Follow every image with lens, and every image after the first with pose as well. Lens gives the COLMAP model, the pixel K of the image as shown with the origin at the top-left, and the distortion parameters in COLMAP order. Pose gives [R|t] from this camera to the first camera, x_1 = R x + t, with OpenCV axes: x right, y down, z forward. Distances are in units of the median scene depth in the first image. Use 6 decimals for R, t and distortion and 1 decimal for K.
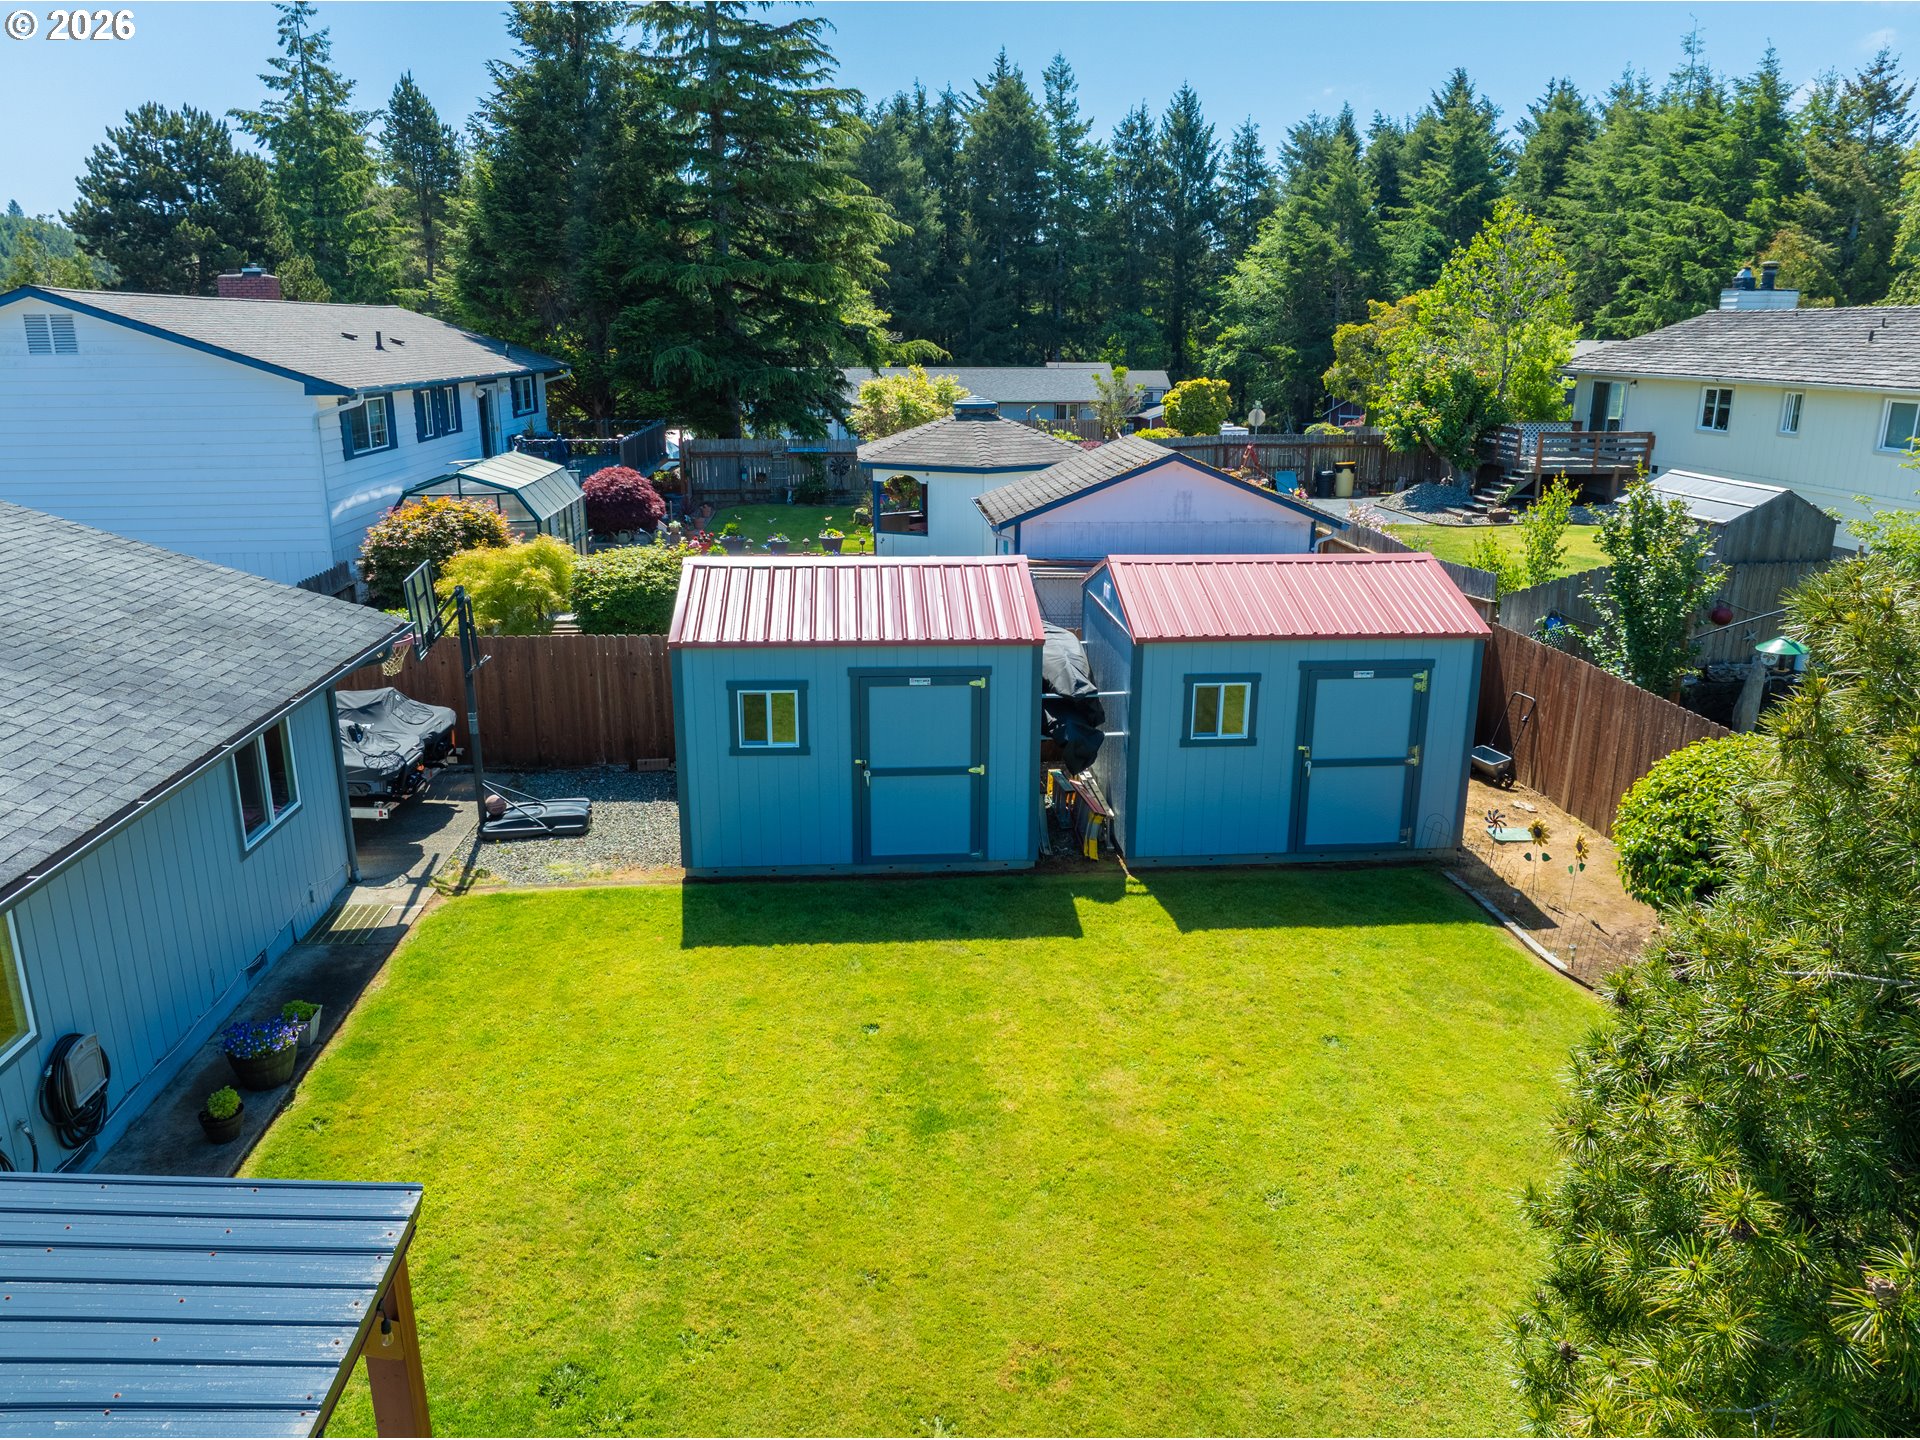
lens RADIAL K [[1337.6, 0, 944.9], [0, 1337.6, 715.7], [0, 0, 1]] dist [-0.034846, 0.002353]
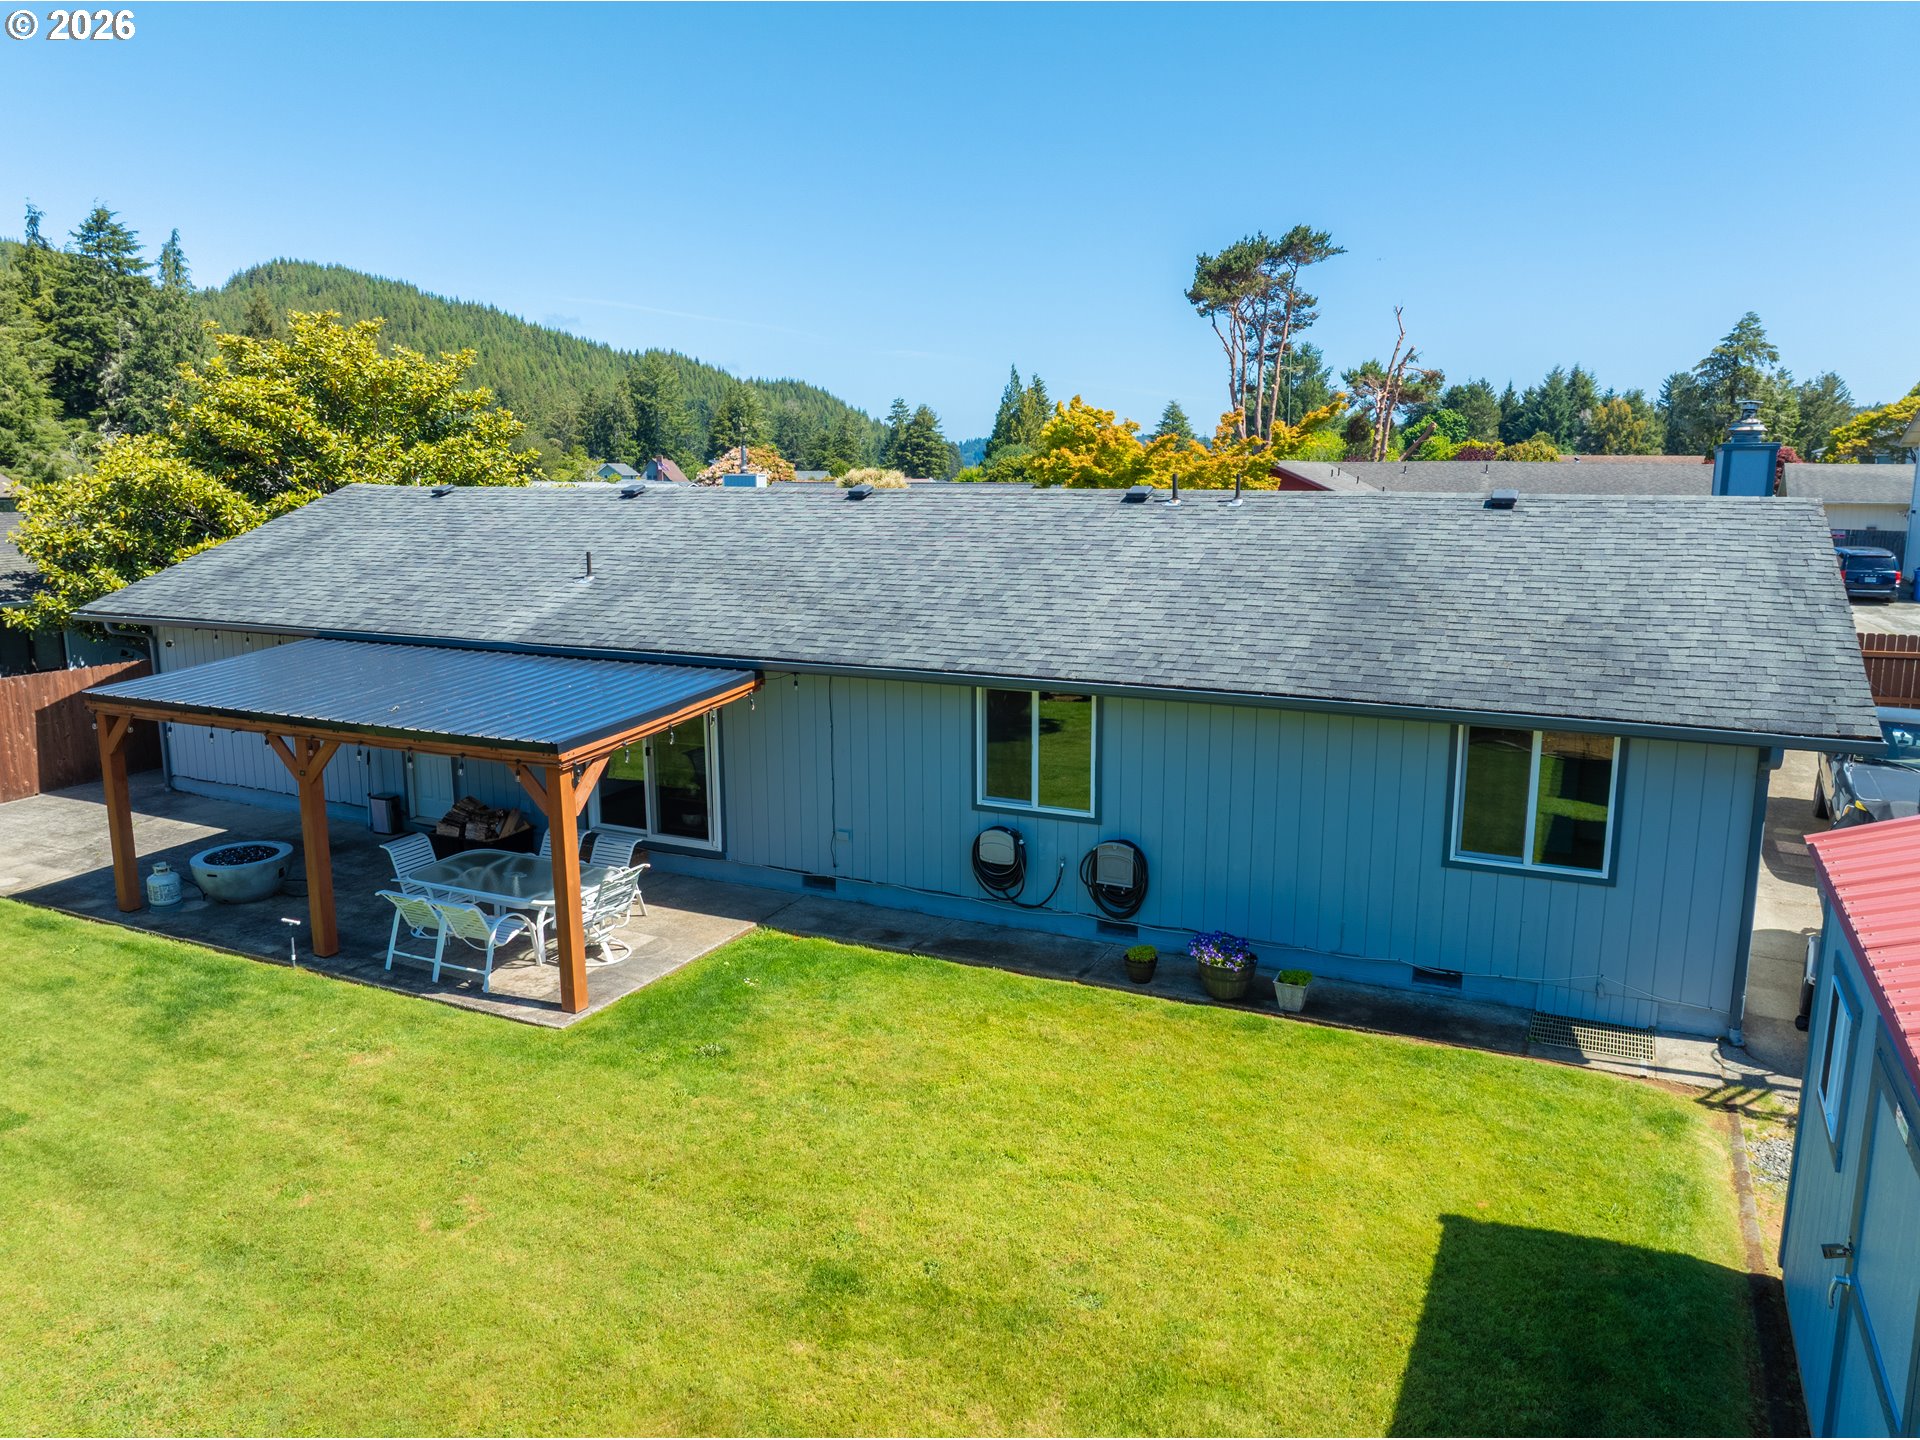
lens RADIAL K [[1337.2, 0, 944.7], [0, 1337.2, 723.5], [0, 0, 1]] dist [-0.035777, 0.005121]
pose [[-0.507641, 0.154366, -0.847627, 0.432905], [-0.235464, 0.921507, 0.308839, -0.186455], [0.828769, 0.356365, -0.431447, 0.985524]]
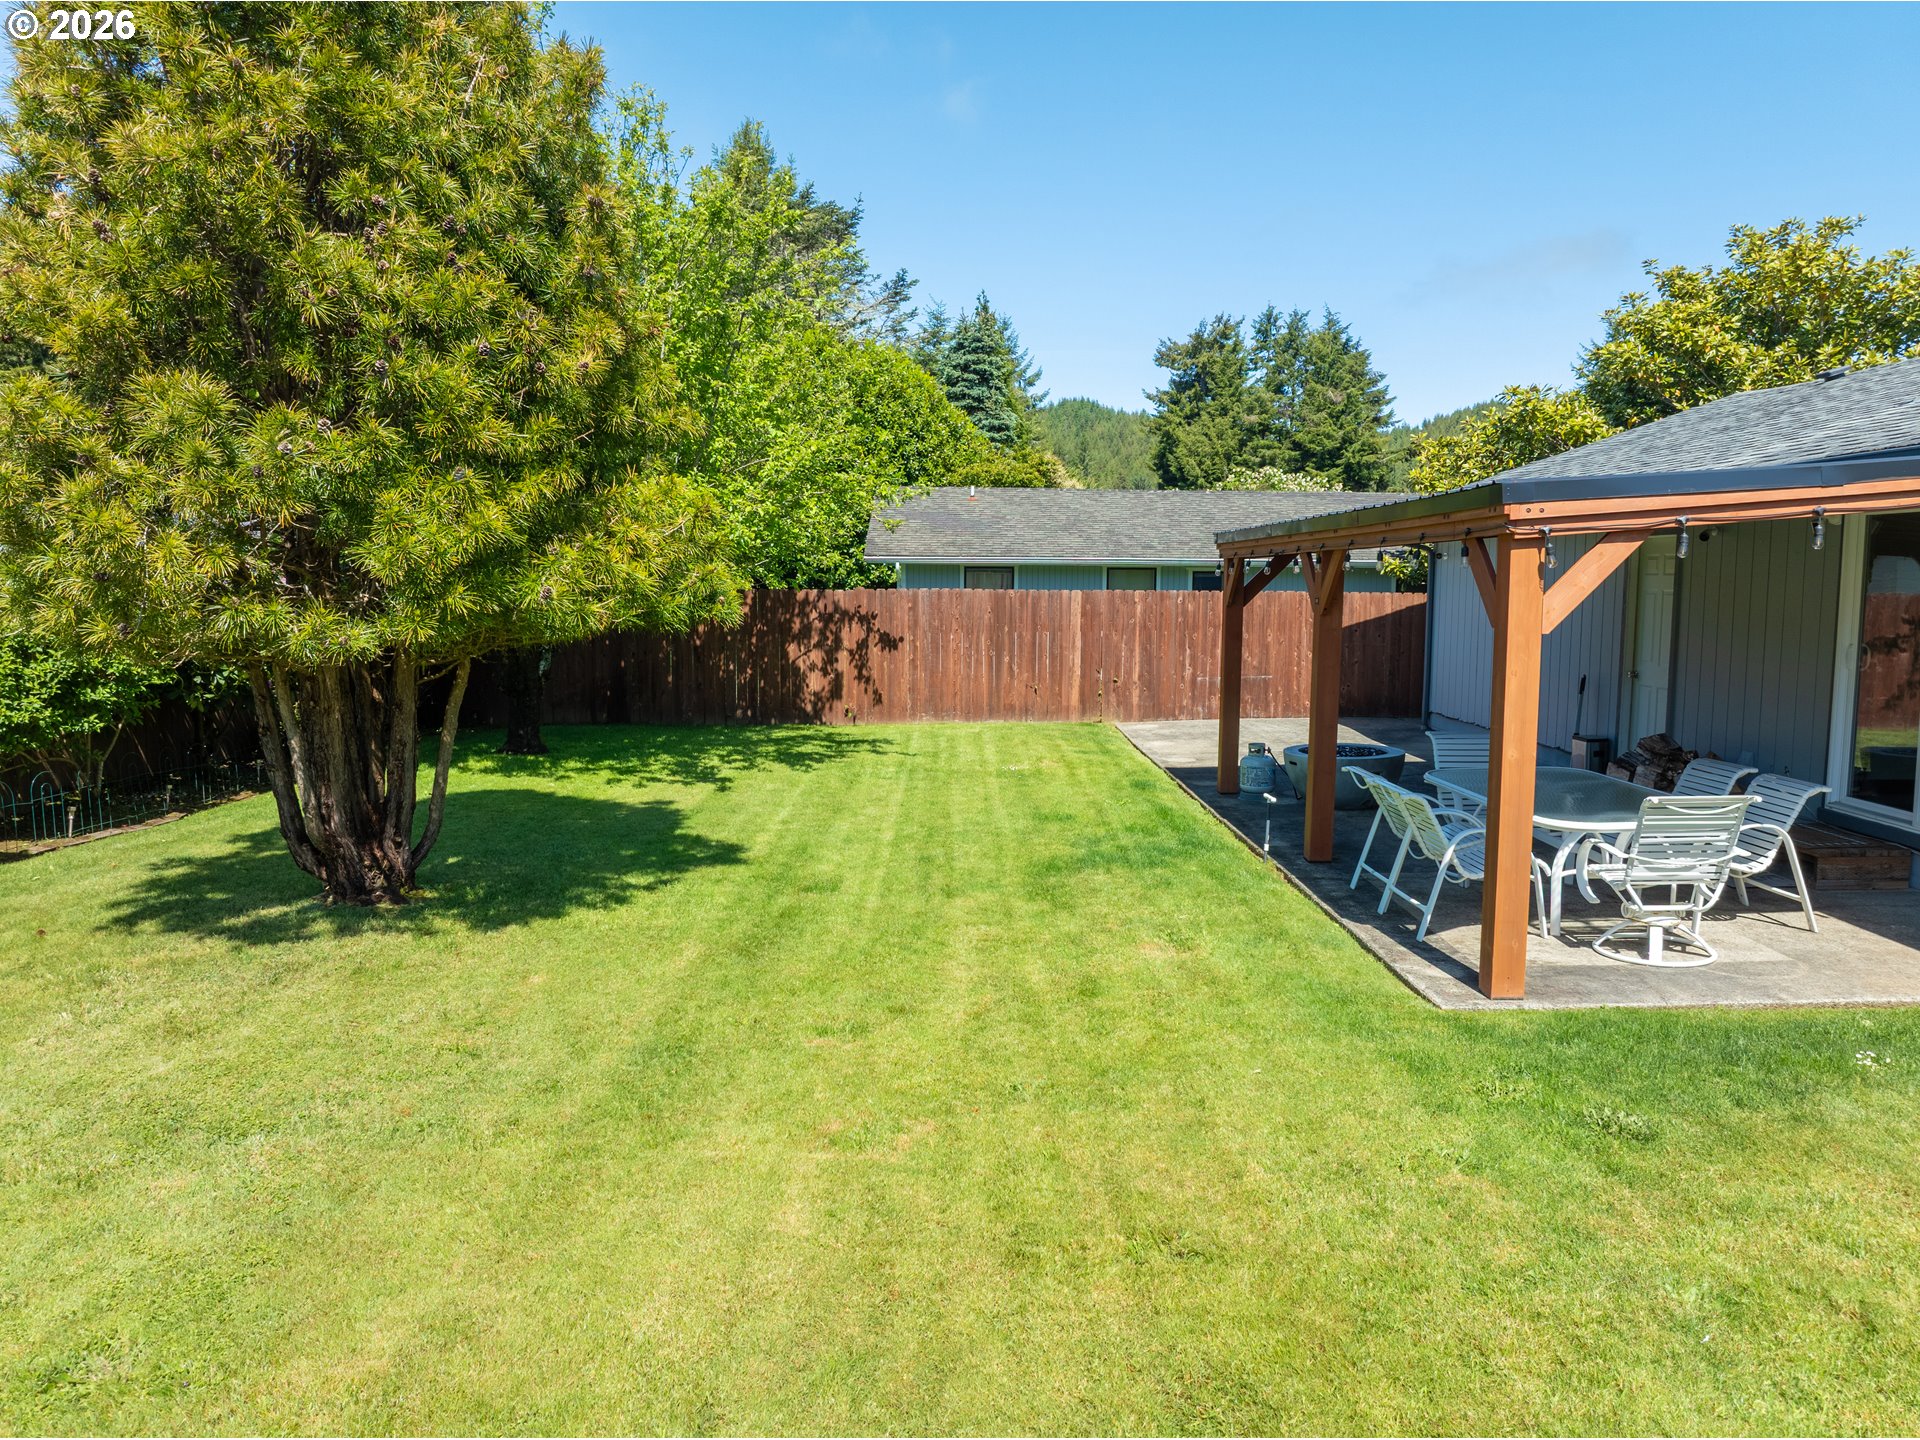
lens RADIAL K [[1341.1, 0, 949.9], [0, 1341.1, 719.3], [0, 0, 1]] dist [-0.043691, 0.004732]
pose [[-0.997915, -0.014084, 0.062979, -0.004044], [0.010549, 0.927169, 0.374496, 0.049594], [-0.063666, 0.374380, -0.925087, 0.888734]]
